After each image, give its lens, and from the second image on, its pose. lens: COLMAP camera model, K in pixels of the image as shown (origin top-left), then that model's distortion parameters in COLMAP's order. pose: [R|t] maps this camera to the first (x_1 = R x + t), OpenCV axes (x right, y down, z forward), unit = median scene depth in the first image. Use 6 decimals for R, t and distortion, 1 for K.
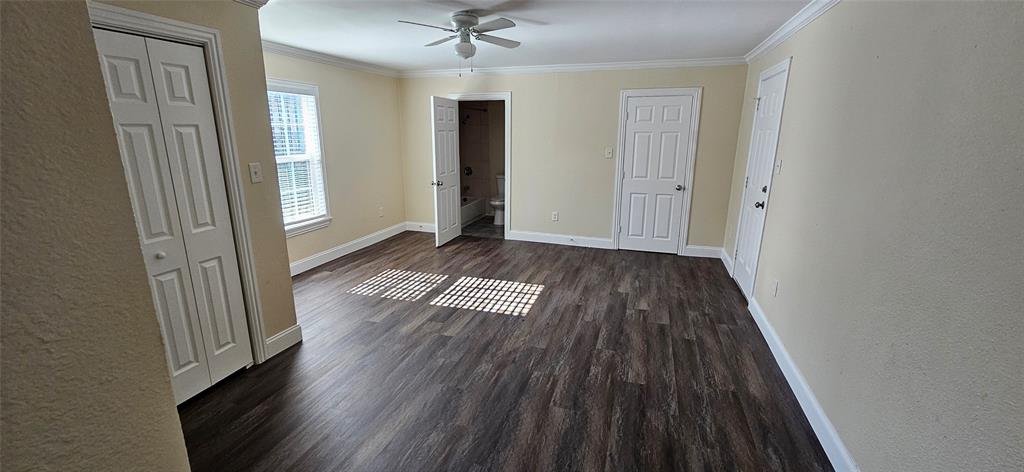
lens RADIAL K [[418.6, 0, 512.0], [0, 418.6, 236.0], [0, 0, 1]] dist [0.000203, 0.000370]
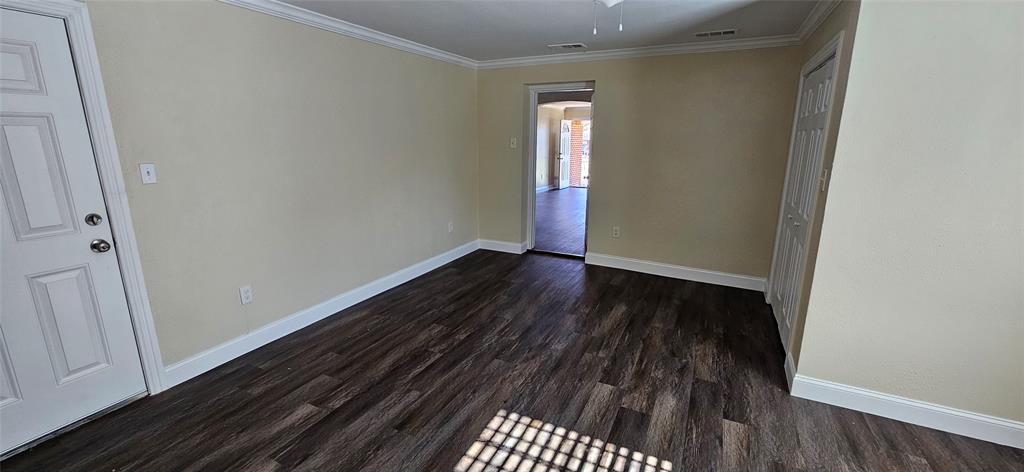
lens RADIAL K [[418.6, 0, 512.0], [0, 418.6, 236.0], [0, 0, 1]] dist [0.000203, 0.000370]
pose [[-0.989665, -0.046750, 0.135563, -0.069642], [0.021136, 0.887481, 0.460359, -0.388852], [-0.141832, 0.458466, -0.877321, 1.604068]]
